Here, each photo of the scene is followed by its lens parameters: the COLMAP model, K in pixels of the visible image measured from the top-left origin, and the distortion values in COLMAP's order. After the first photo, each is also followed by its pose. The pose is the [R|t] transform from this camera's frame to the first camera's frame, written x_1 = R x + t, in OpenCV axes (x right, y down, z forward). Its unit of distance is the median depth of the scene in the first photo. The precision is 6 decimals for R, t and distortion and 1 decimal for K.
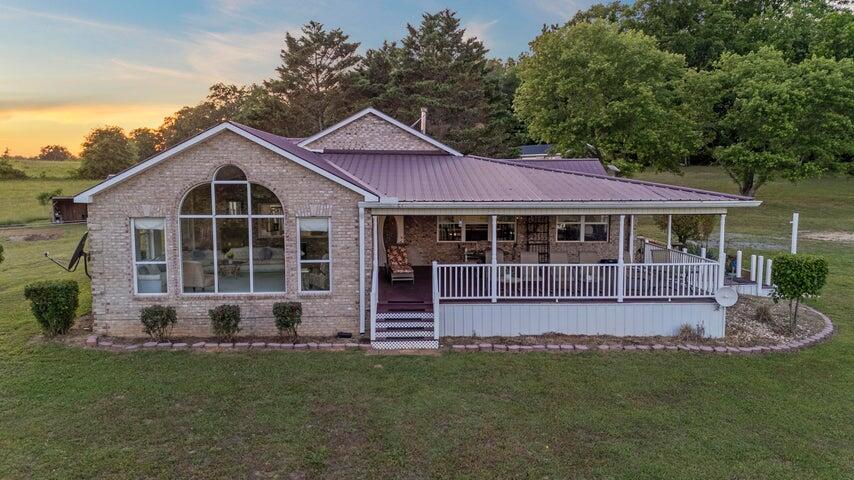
lens RADIAL K [[621.2, 0, 422.1], [0, 621.2, 236.7], [0, 0, 1]] dist [0.072854, -0.043511]
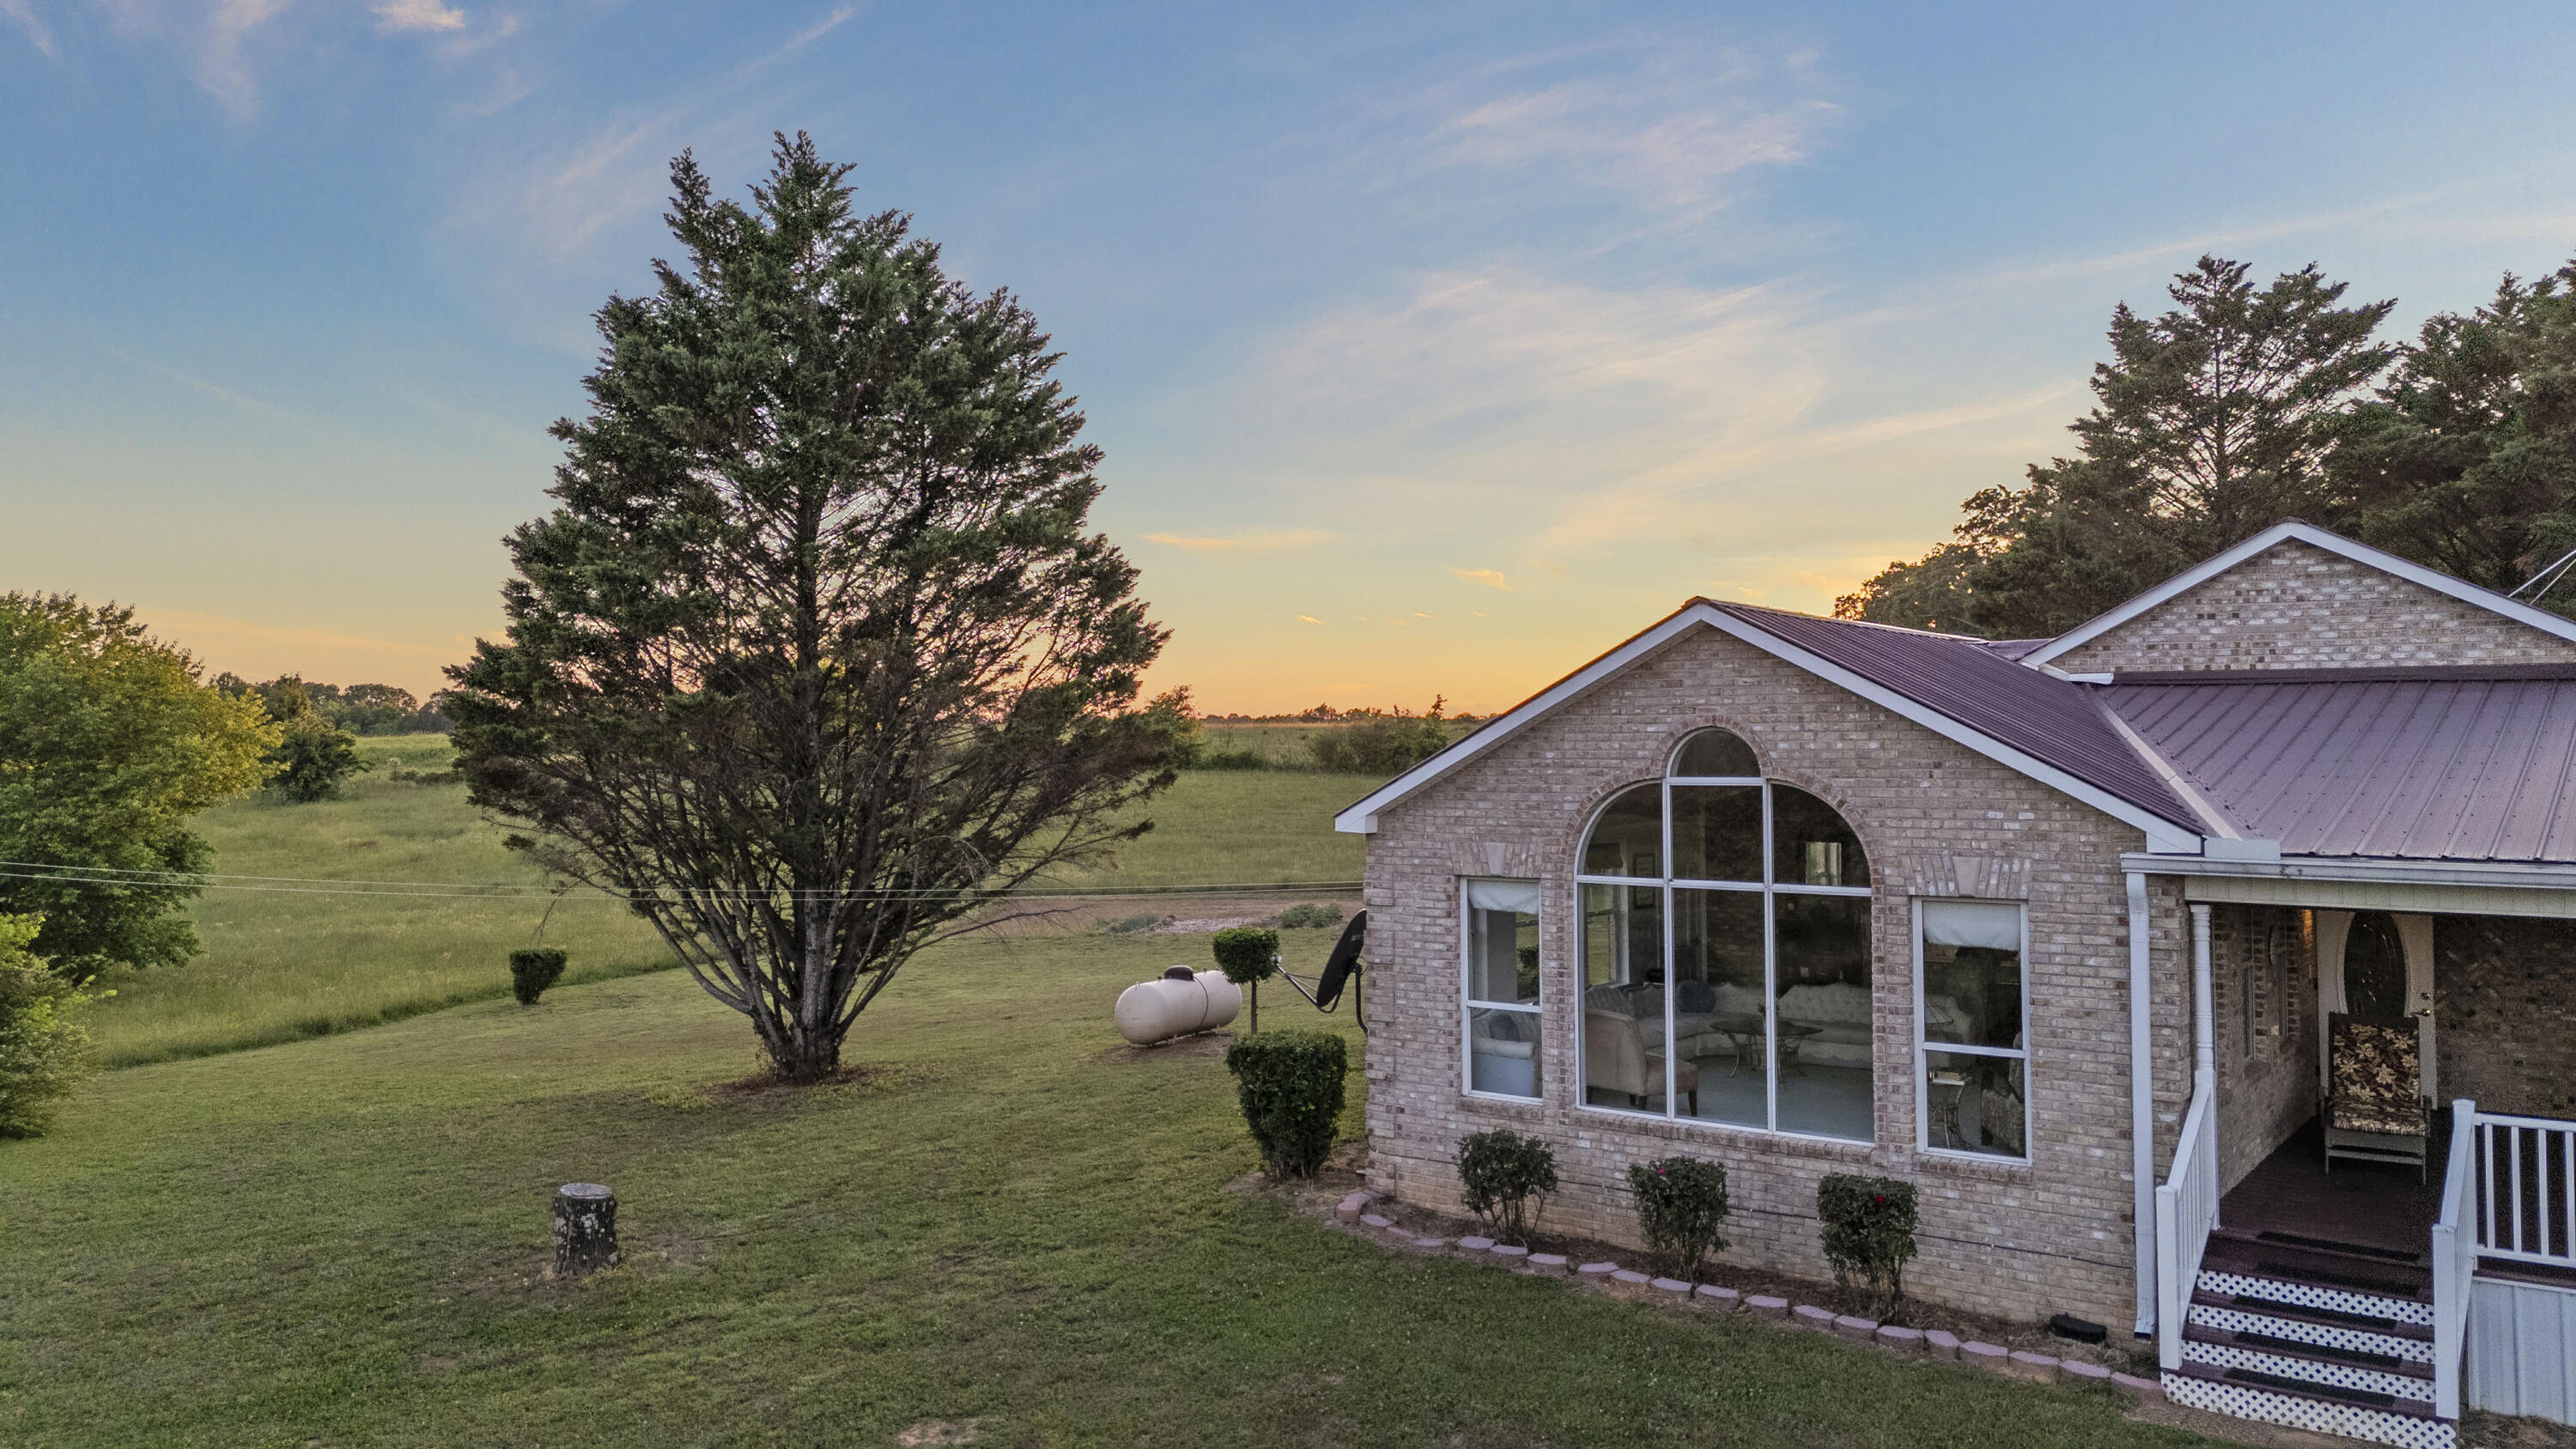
lens RADIAL K [[1874.0, 0, 1283.5], [0, 1874.0, 712.2], [0, 0, 1]] dist [0.072854, -0.043511]
pose [[0.785418, -0.015252, -0.618777, 0.129696], [-0.061349, 0.992856, -0.102342, -0.007424], [0.615917, 0.118343, 0.778871, 0.081385]]
